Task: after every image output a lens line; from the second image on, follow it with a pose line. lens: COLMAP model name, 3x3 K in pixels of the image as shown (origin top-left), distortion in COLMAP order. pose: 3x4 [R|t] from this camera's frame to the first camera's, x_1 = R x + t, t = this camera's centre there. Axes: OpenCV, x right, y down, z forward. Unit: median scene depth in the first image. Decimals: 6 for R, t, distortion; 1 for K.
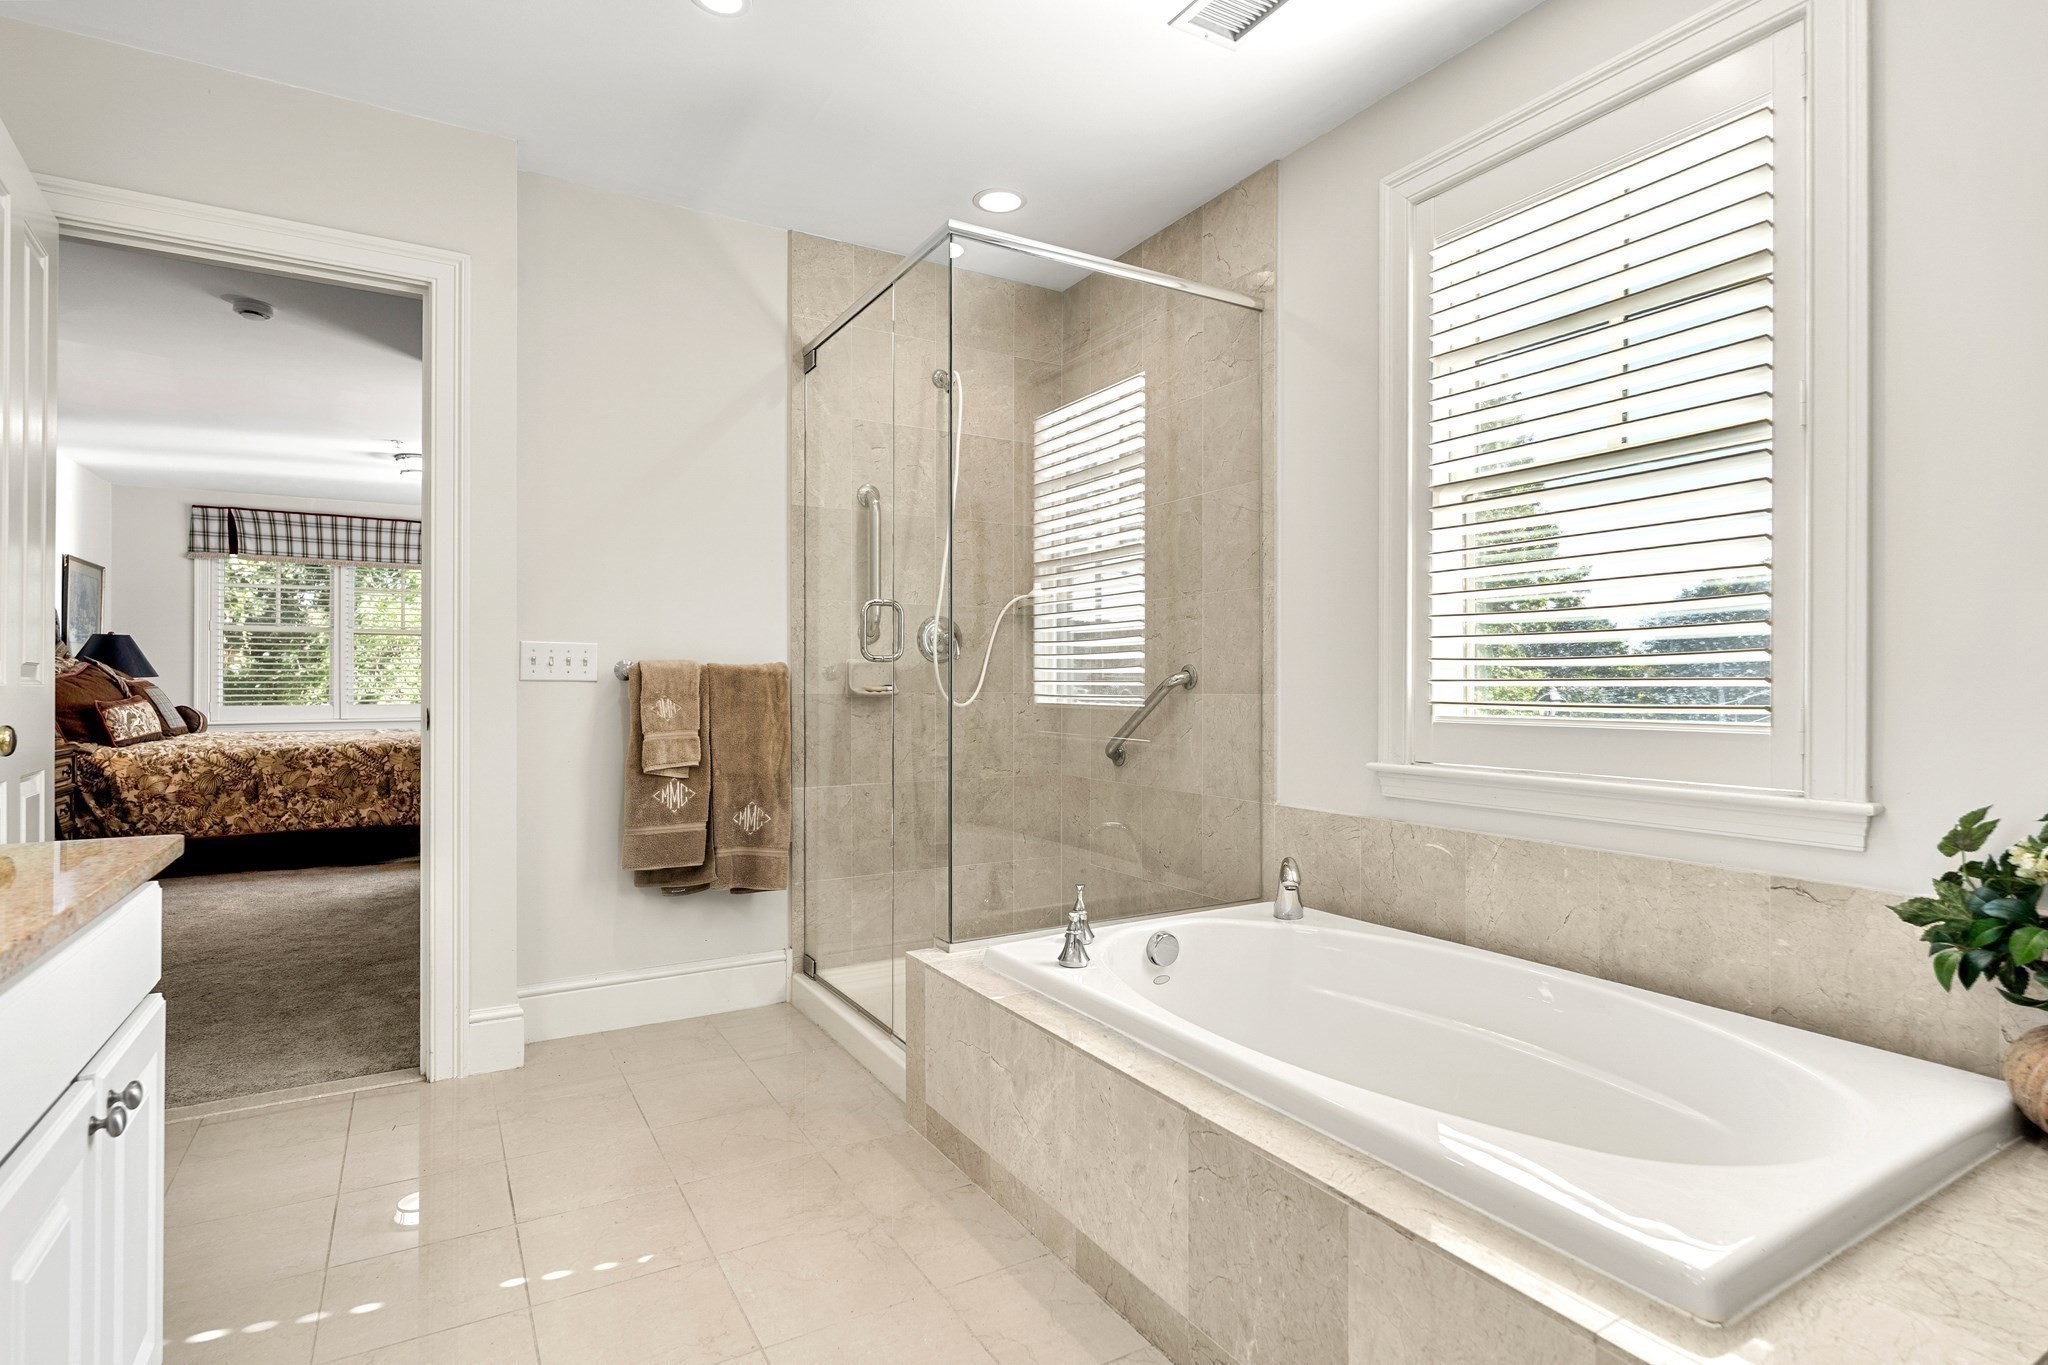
lens RADIAL K [[1020.3, 0, 1024.8], [0, 1020.3, 677.6], [0, 0, 1]] dist [-0.000256, -0.001651]
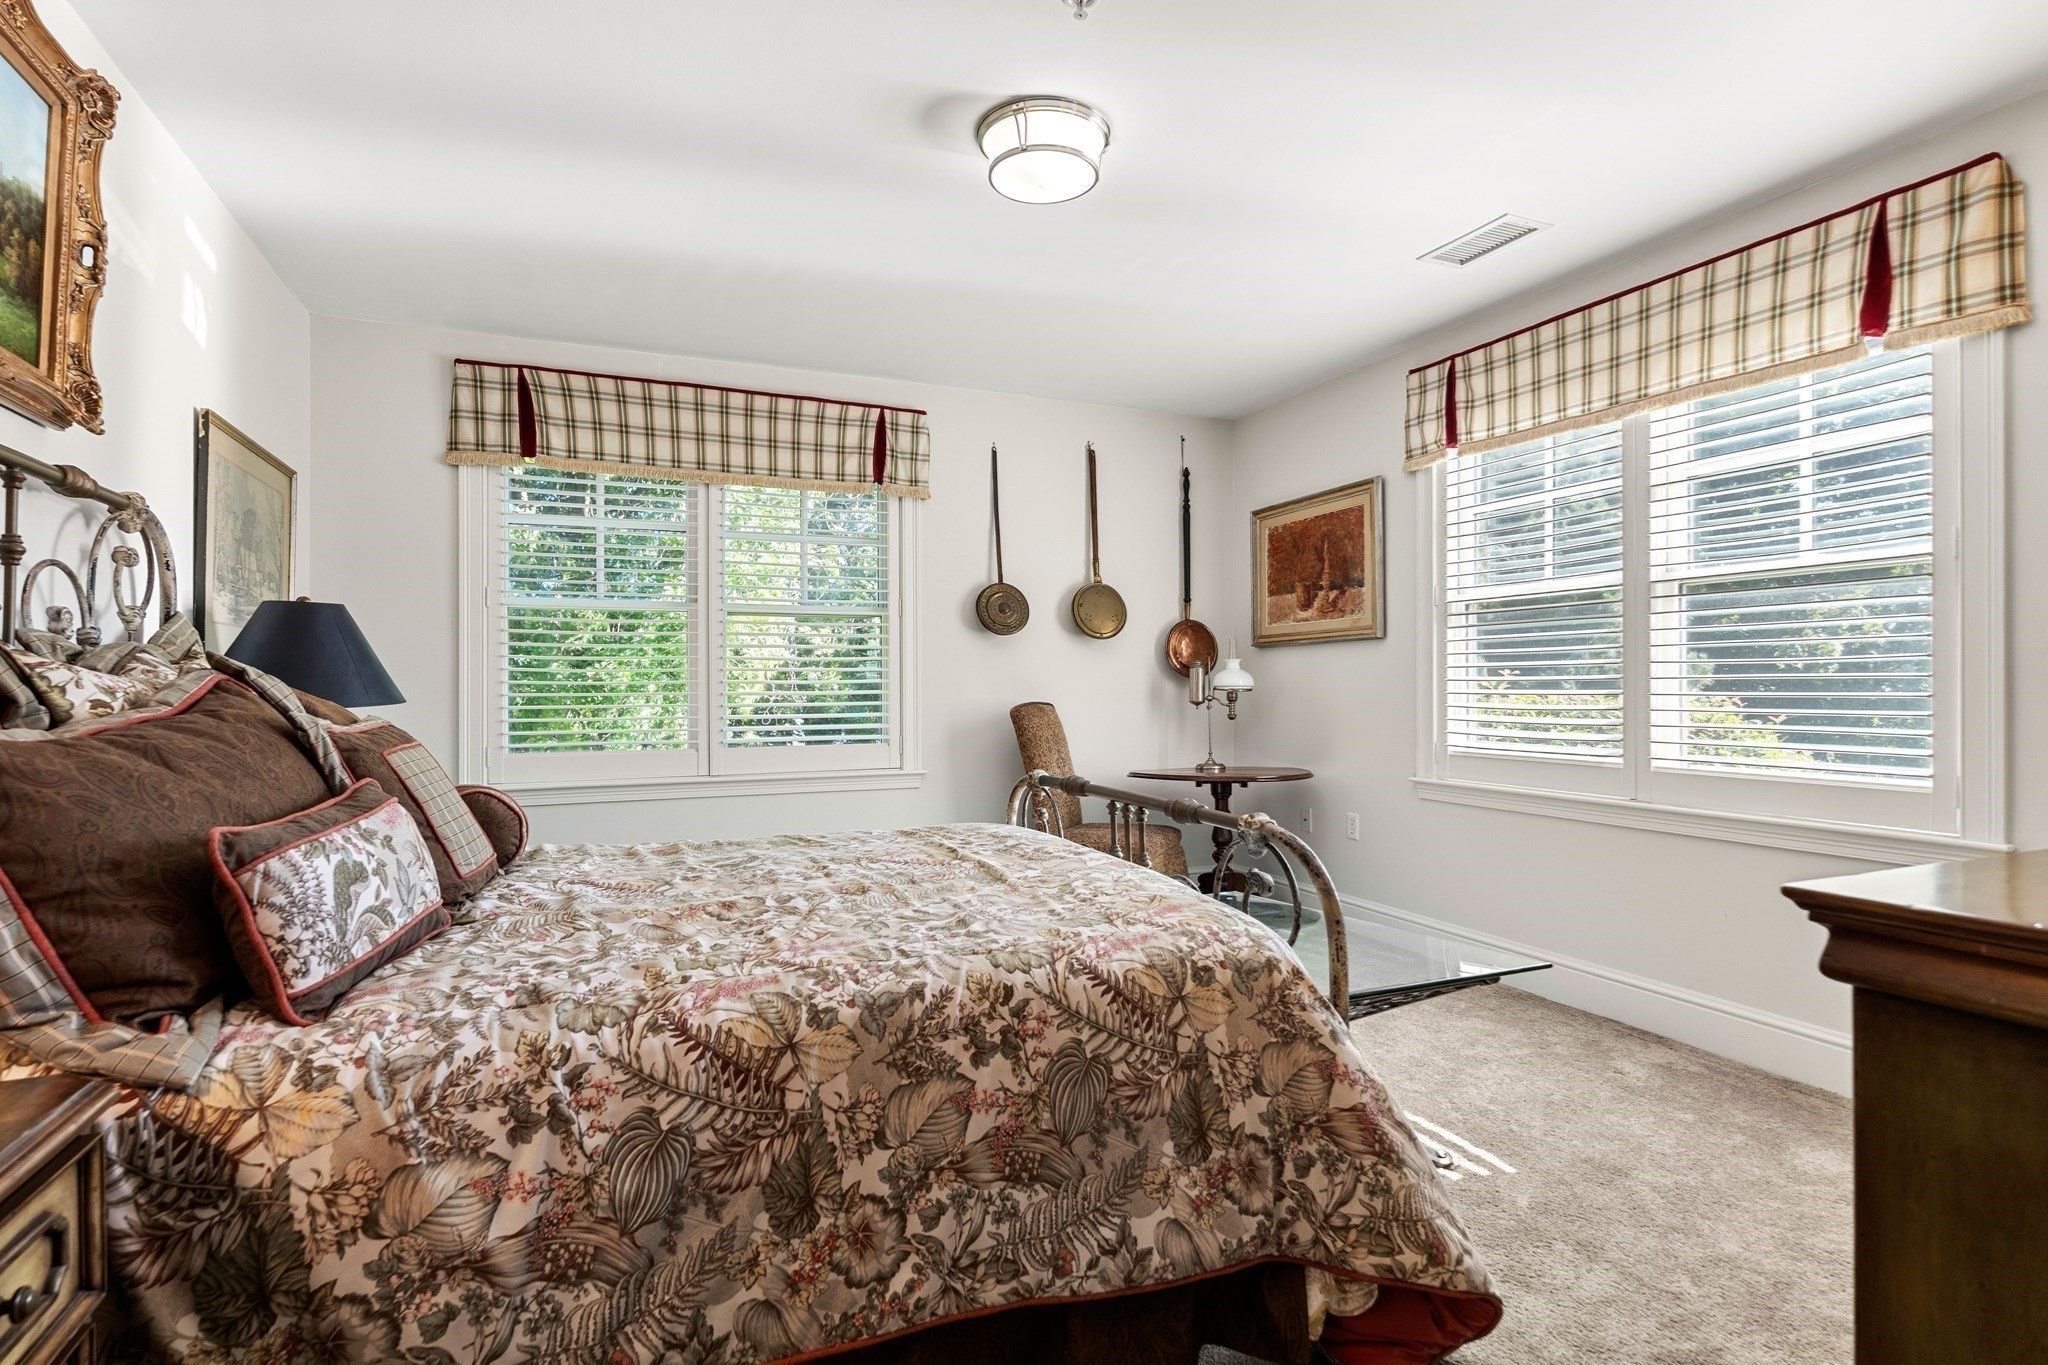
lens RADIAL K [[1020.3, 0, 1028.0], [0, 1020.3, 683.2], [0, 0, 1]] dist [-0.000256, -0.001651]
pose [[0.991506, -0.002682, -0.130033, -0.702122], [0.002860, 0.999995, 0.001183, -0.011565], [0.130029, -0.001545, 0.991509, 0.799869]]
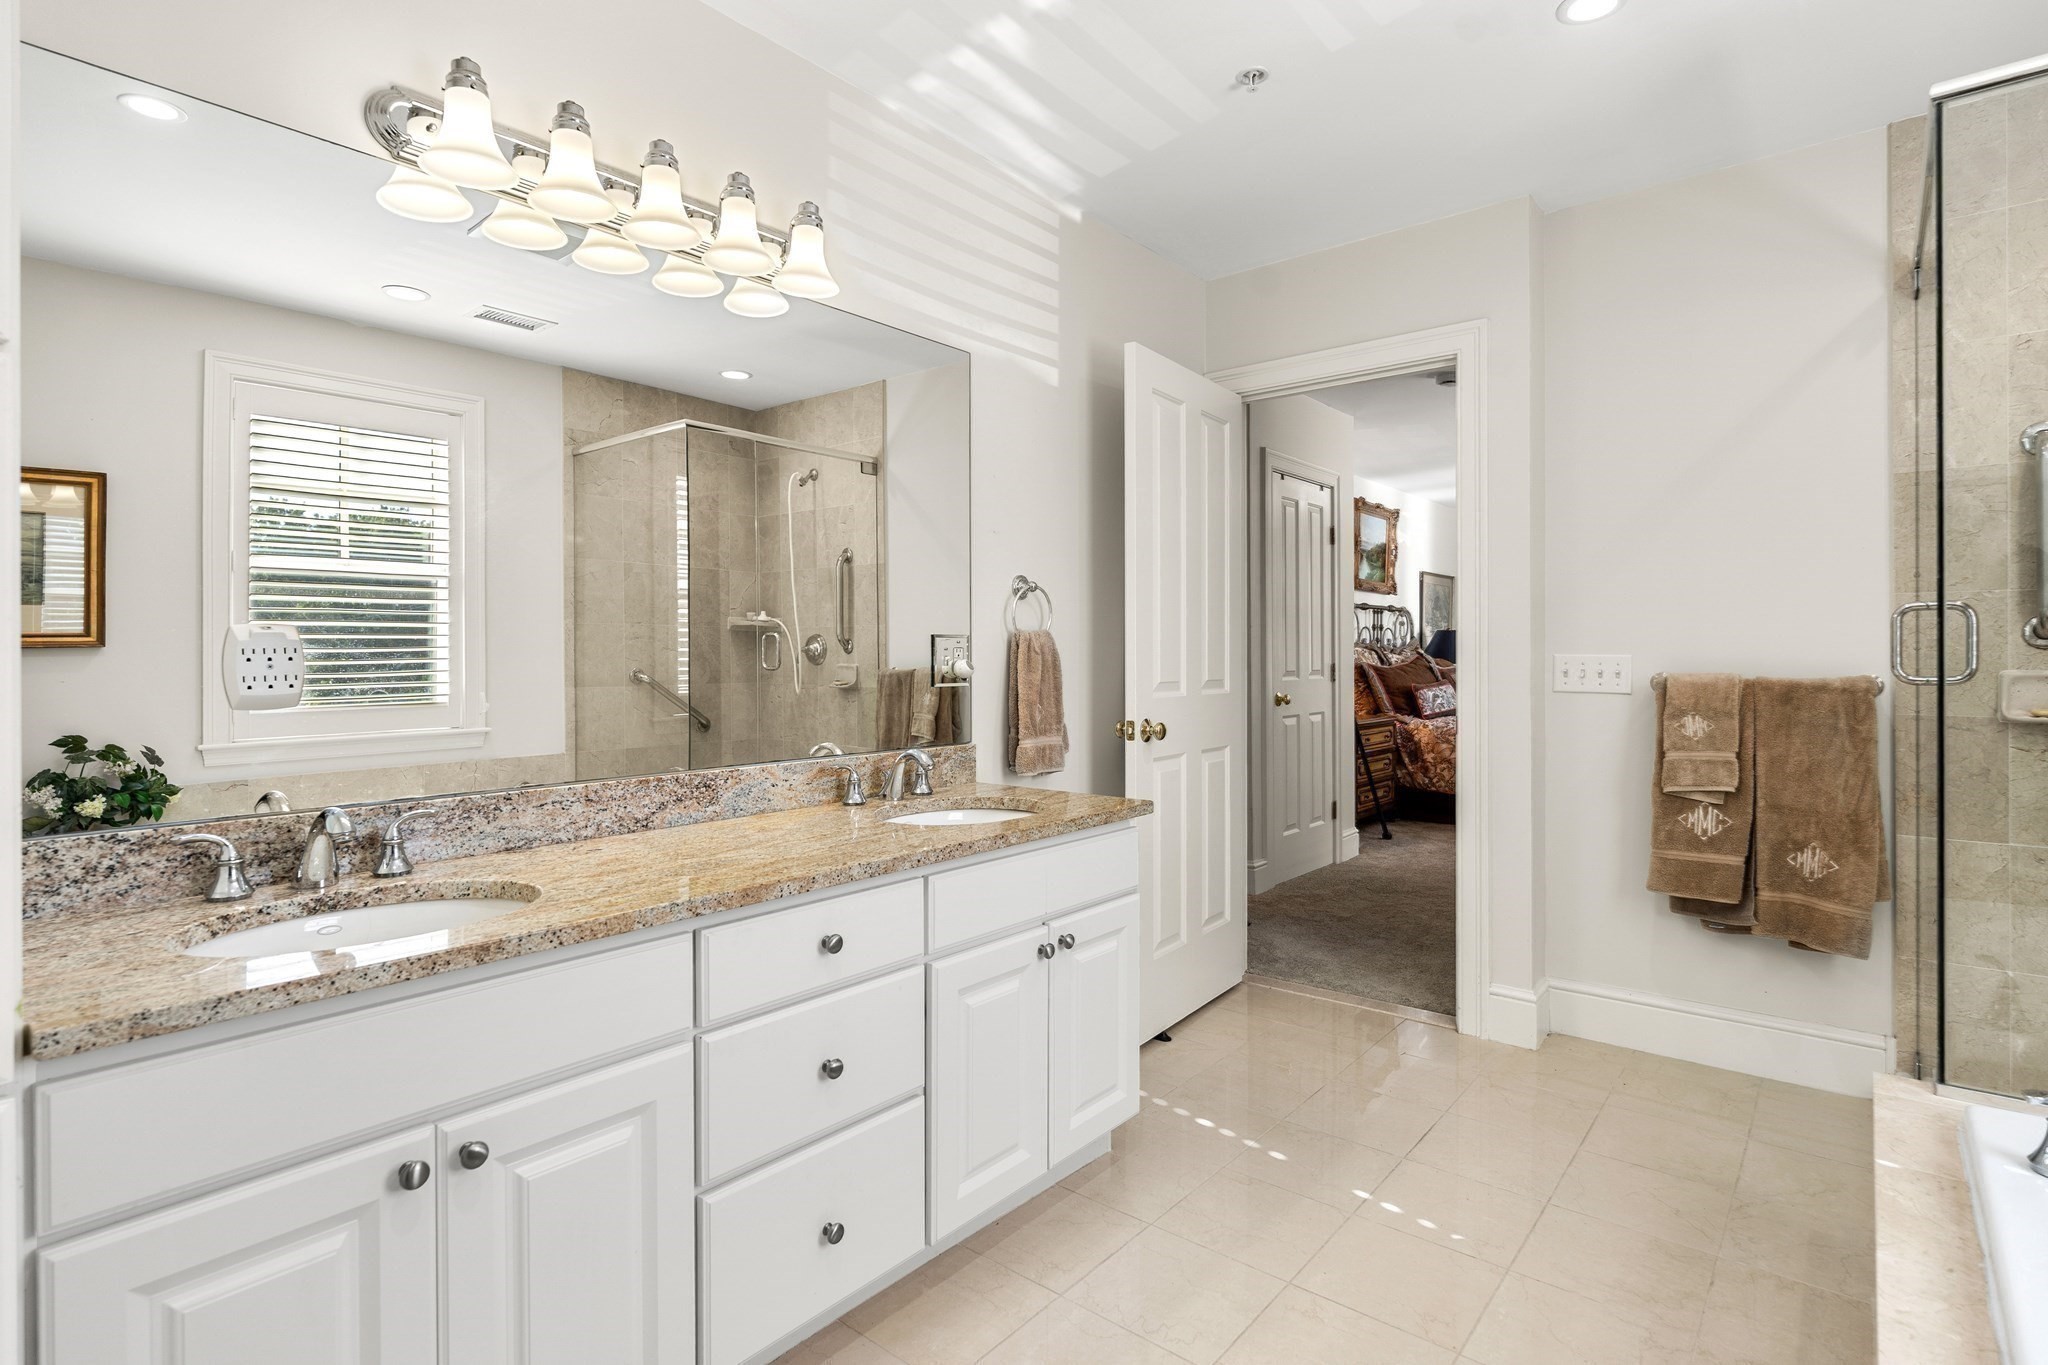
lens RADIAL K [[1020.3, 0, 1030.7], [0, 1020.3, 656.6], [0, 0, 1]] dist [-0.000256, -0.001651]
pose [[0.344906, 0.001642, -0.938636, 0.177723], [0.008283, 0.999954, 0.004793, -0.024230], [0.938601, -0.009428, 0.344876, 0.066658]]
